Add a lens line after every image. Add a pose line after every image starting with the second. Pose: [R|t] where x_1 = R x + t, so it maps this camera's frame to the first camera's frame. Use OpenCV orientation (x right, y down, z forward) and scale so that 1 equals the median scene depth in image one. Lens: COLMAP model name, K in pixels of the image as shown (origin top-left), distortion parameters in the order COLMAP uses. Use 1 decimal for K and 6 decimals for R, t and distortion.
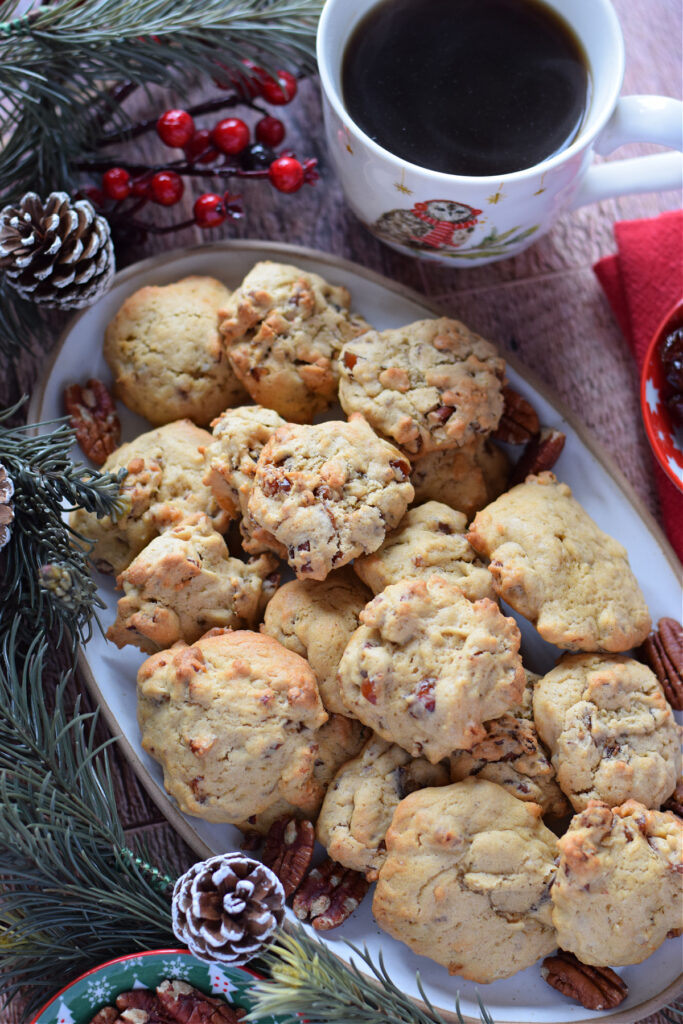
lens RADIAL K [[2384.1, 0, 342.2], [0, 2384.1, 513.8], [0, 0, 1]] dist [-0.095242, 0.000000]
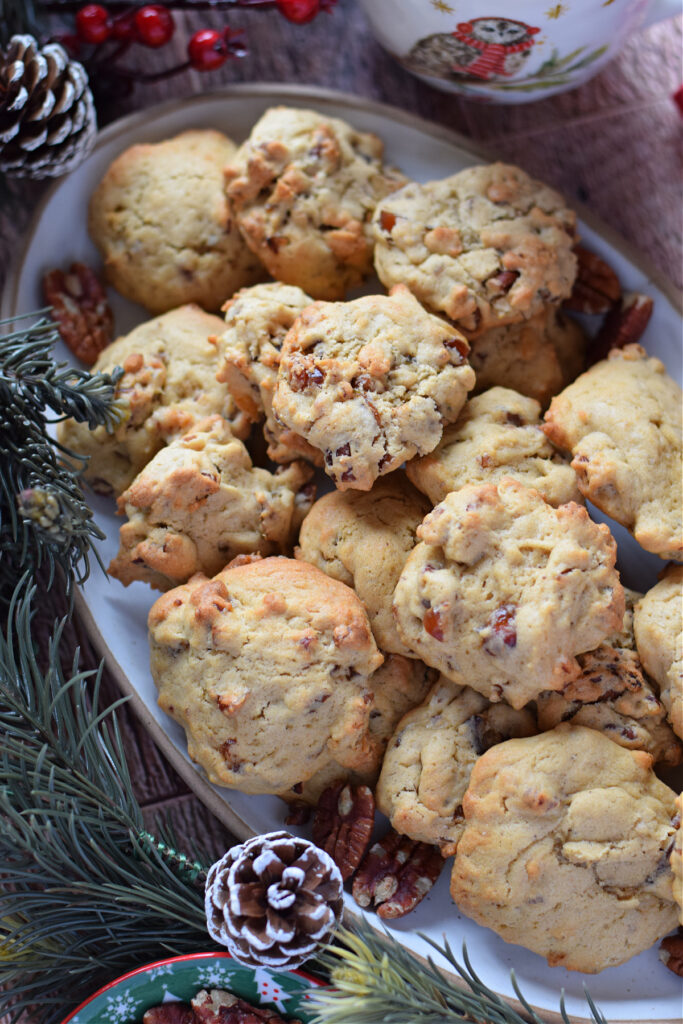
lens RADIAL K [[2384.1, 0, 340.6], [0, 2384.1, 513.6], [0, 0, 1]] dist [-0.095242, 0.000000]
pose [[0.998611, -0.051107, -0.012838, -0.007700], [0.051586, 0.997857, 0.040249, 0.002436], [0.010753, -0.040855, 0.999107, 0.184885]]
